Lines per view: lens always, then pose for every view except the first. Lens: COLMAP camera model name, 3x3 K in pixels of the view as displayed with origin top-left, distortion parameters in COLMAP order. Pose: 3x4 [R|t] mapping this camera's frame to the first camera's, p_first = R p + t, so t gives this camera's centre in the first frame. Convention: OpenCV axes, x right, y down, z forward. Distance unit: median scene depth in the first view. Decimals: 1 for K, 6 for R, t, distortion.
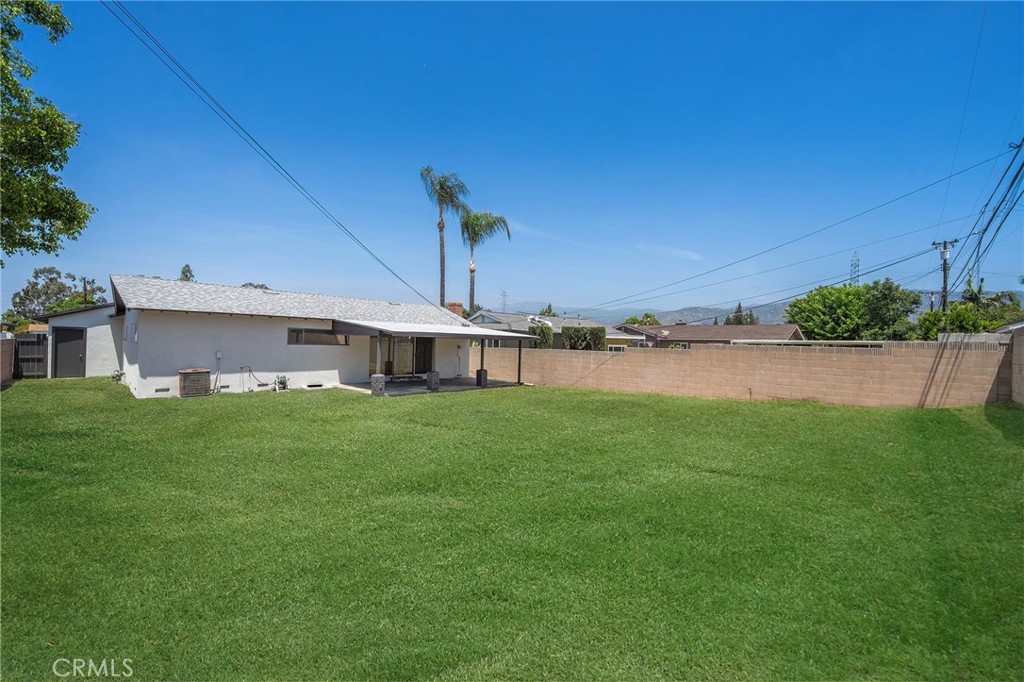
lens RADIAL K [[403.0, 0, 511.6], [0, 403.0, 341.8], [0, 0, 1]] dist [0.000029, -0.000065]
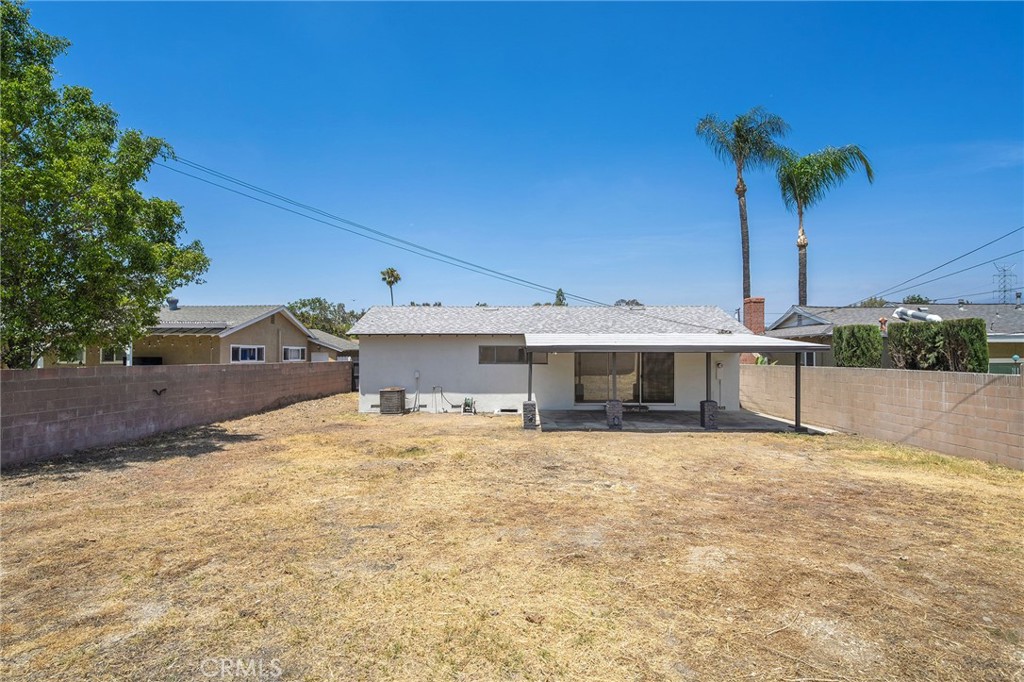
lens RADIAL K [[485.9, 0, 511.8], [0, 485.9, 346.5], [0, 0, 1]] dist [0.003525, 0.000333]
pose [[0.691775, -0.034380, -0.721294, 0.239407], [0.015454, 0.999342, -0.032812, 0.003719], [0.721948, 0.011551, 0.691851, 0.227436]]
